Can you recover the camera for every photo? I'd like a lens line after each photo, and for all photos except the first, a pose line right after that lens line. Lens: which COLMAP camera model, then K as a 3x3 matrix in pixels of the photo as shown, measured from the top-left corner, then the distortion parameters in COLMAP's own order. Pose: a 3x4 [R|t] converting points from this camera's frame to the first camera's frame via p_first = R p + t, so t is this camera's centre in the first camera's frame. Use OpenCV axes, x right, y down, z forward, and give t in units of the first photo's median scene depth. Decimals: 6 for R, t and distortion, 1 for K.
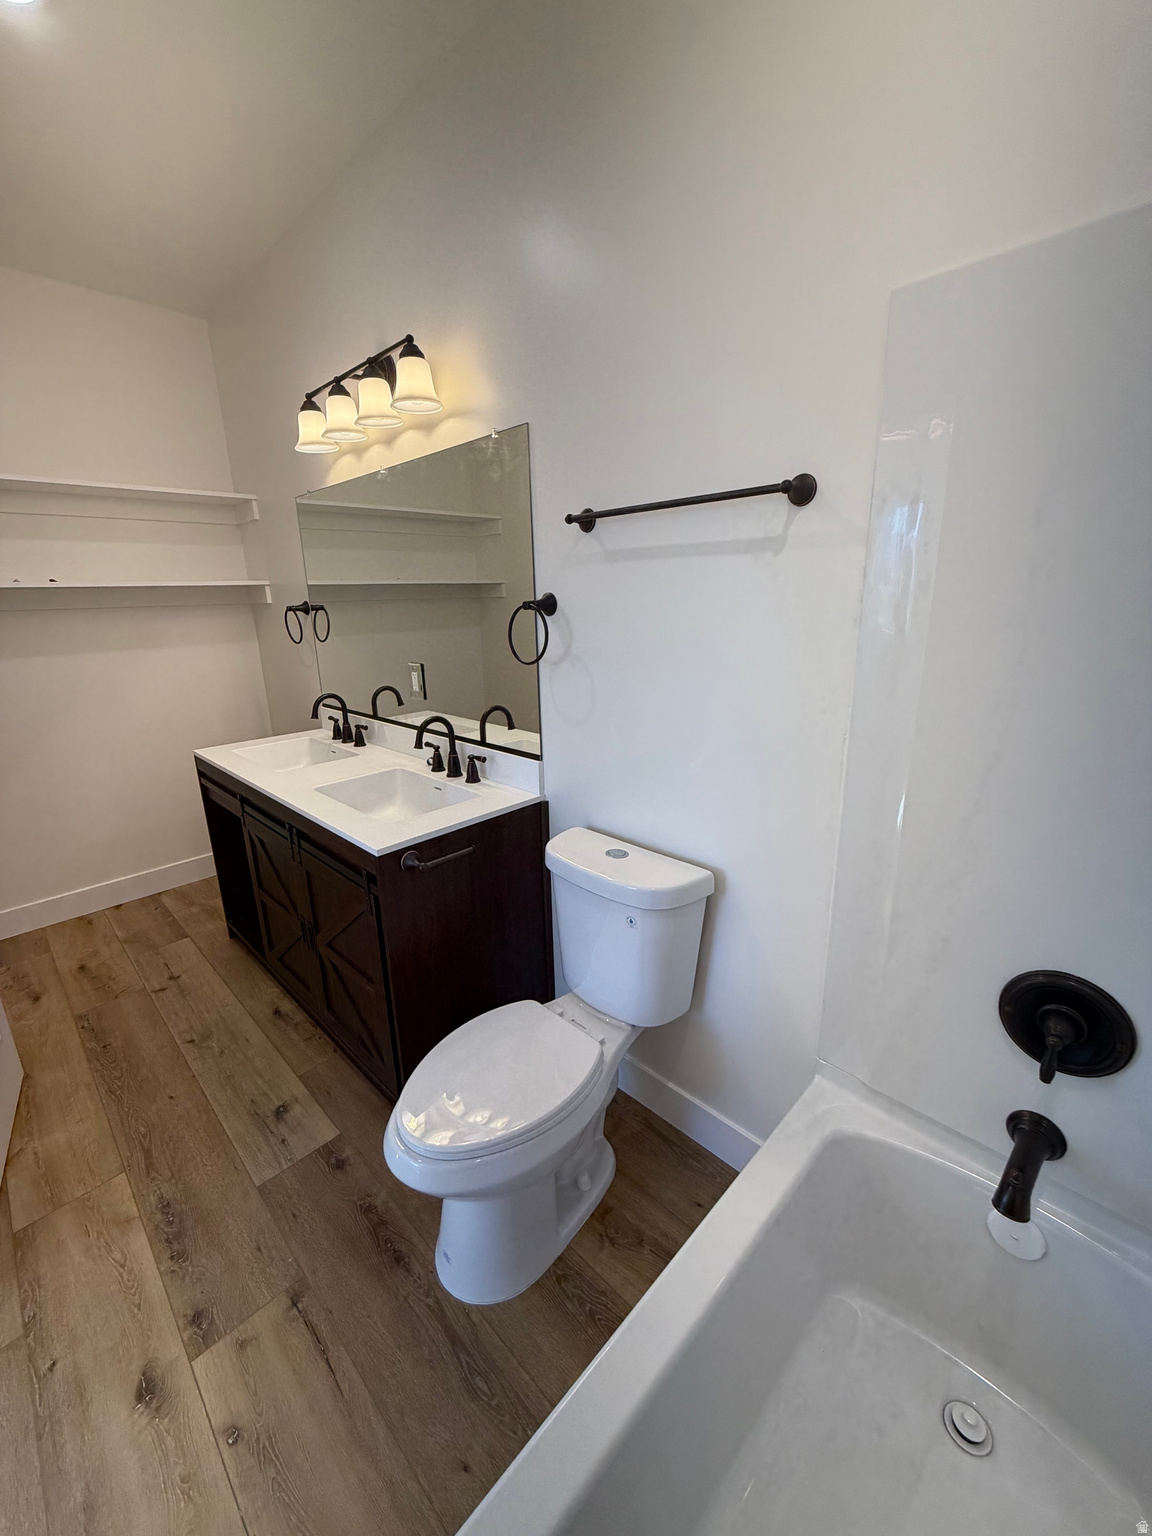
lens RADIAL K [[620.7, 0, 570.6], [0, 620.7, 759.8], [0, 0, 1]] dist [-0.001734, -0.000126]
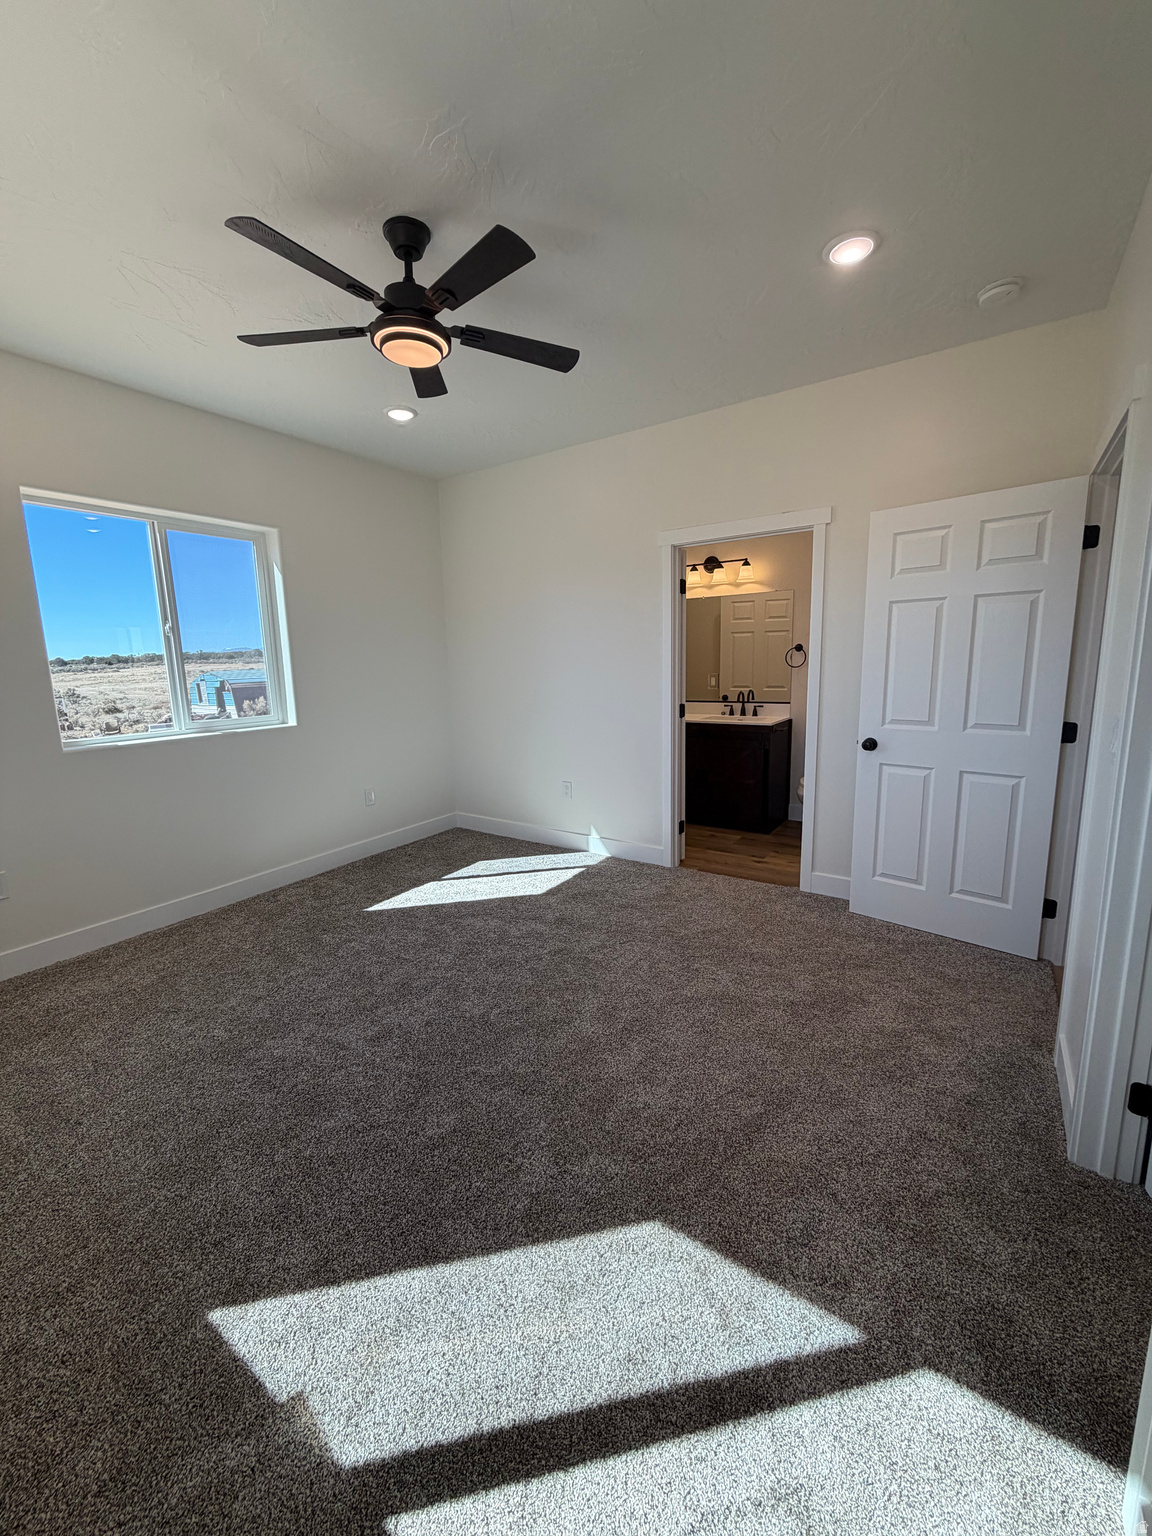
lens RADIAL K [[620.7, 0, 570.6], [0, 620.7, 759.8], [0, 0, 1]] dist [-0.001734, -0.000126]
pose [[0.980666, -0.030467, 0.193303, -1.282373], [0.050861, 0.993542, -0.101430, 0.397449], [-0.188964, 0.109301, 0.975882, -1.231609]]
